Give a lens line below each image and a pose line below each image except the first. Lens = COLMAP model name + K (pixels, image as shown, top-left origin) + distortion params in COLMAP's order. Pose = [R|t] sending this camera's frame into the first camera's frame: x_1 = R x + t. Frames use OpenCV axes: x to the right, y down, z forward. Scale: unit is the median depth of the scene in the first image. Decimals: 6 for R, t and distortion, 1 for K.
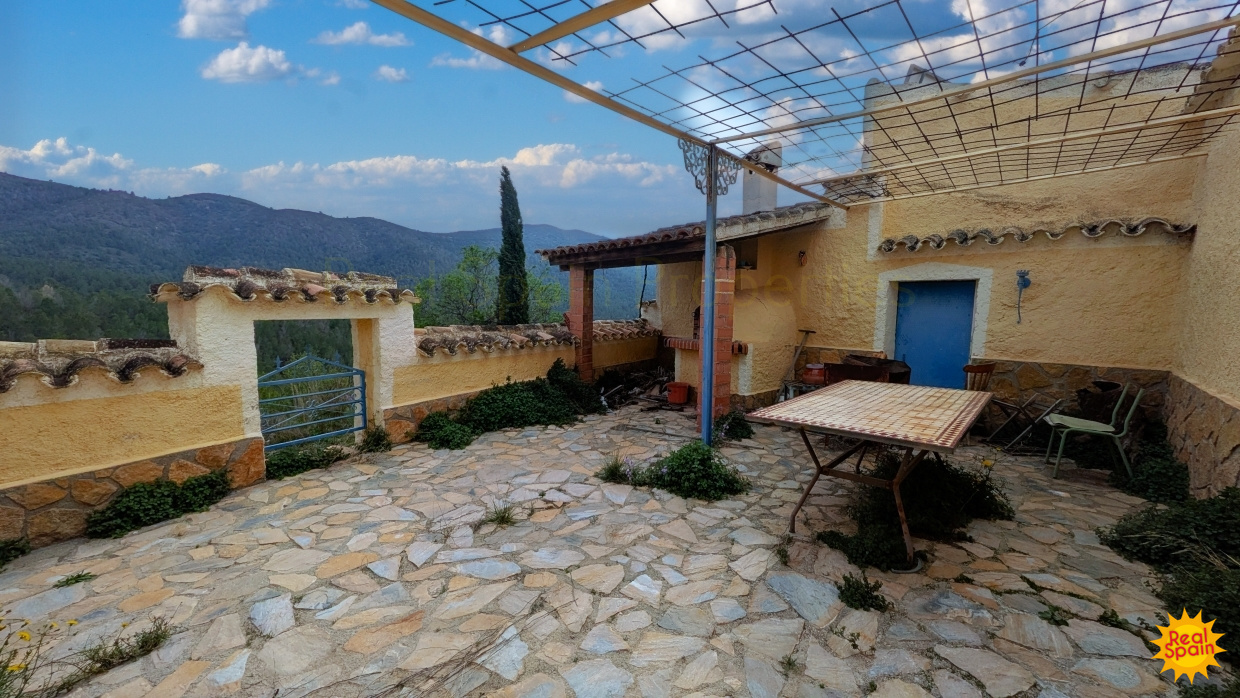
lens RADIAL K [[485.1, 0, 626.2], [0, 485.1, 357.0], [0, 0, 1]] dist [-0.000890, 0.000975]
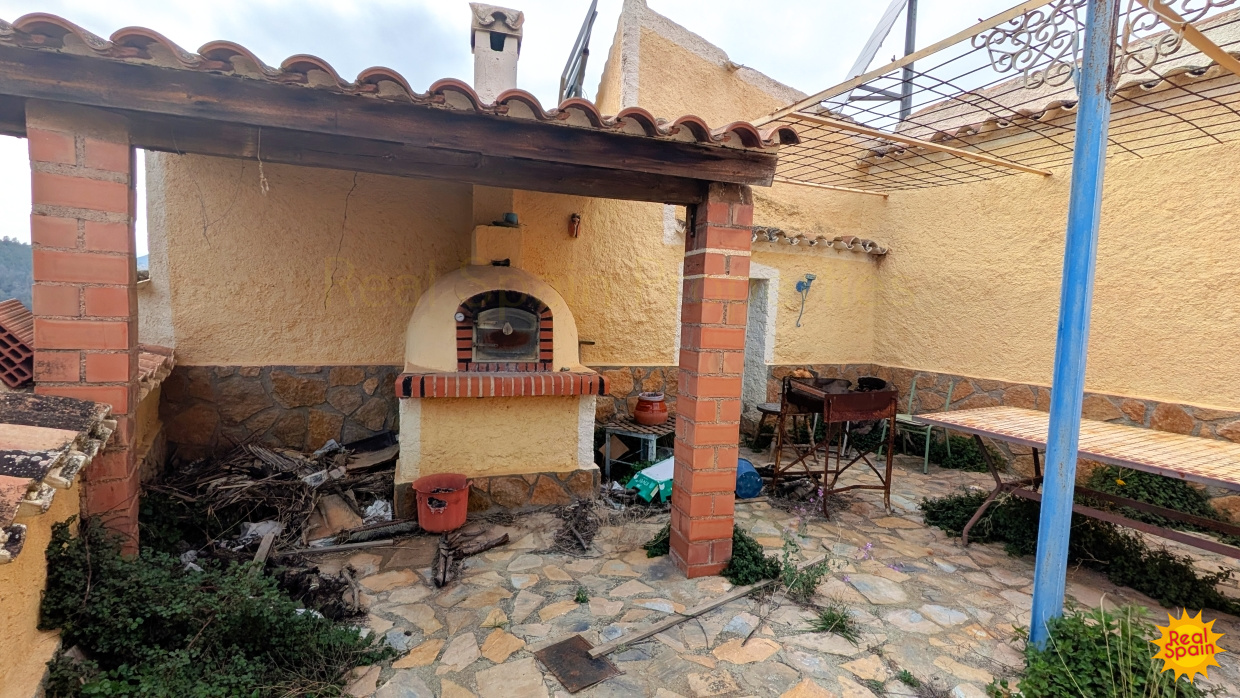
lens RADIAL K [[549.0, 0, 621.9], [0, 549.0, 349.0], [0, 0, 1]] dist [-0.000042, -0.000218]
pose [[0.369739, -0.061247, 0.927115, -0.125280], [0.067522, 0.996958, 0.038933, -0.031368], [-0.926679, 0.048205, 0.372750, 0.310147]]
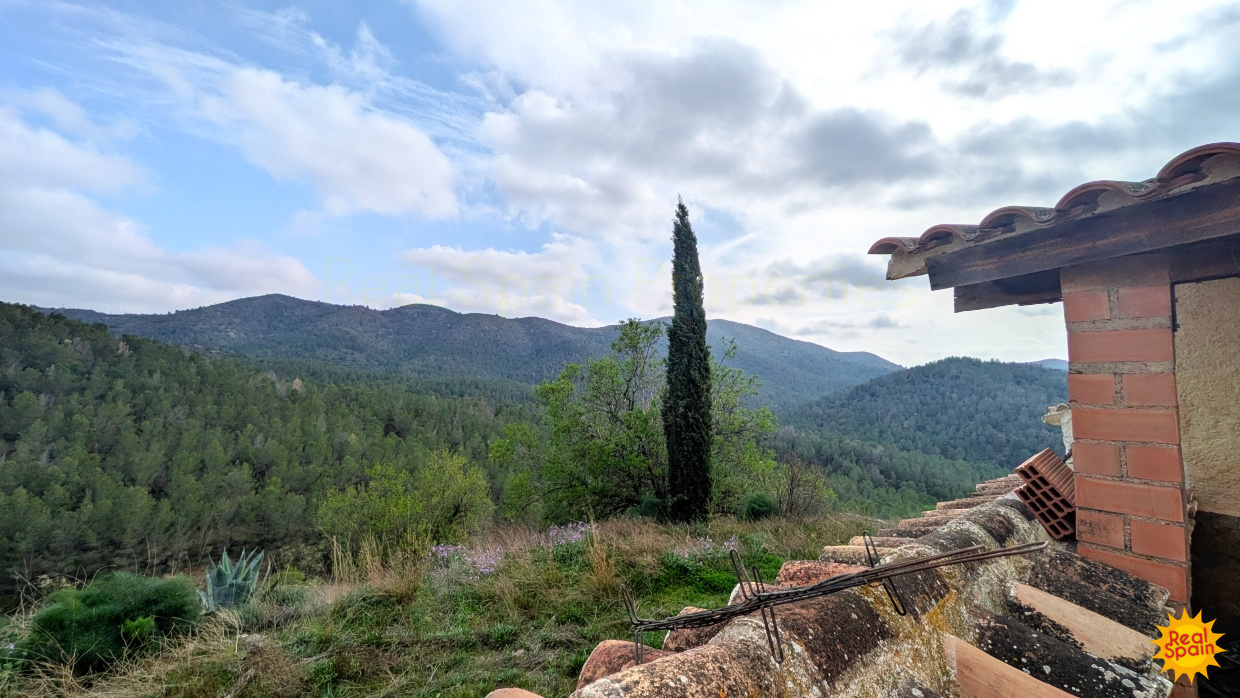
lens RADIAL K [[485.1, 0, 623.9], [0, 485.1, 350.2], [0, 0, 1]] dist [-0.000890, 0.000975]
pose [[0.957087, -0.026690, -0.288571, -0.124940], [-0.030201, 0.981142, -0.190913, -0.045130], [0.288224, 0.191435, 0.938232, 0.337759]]
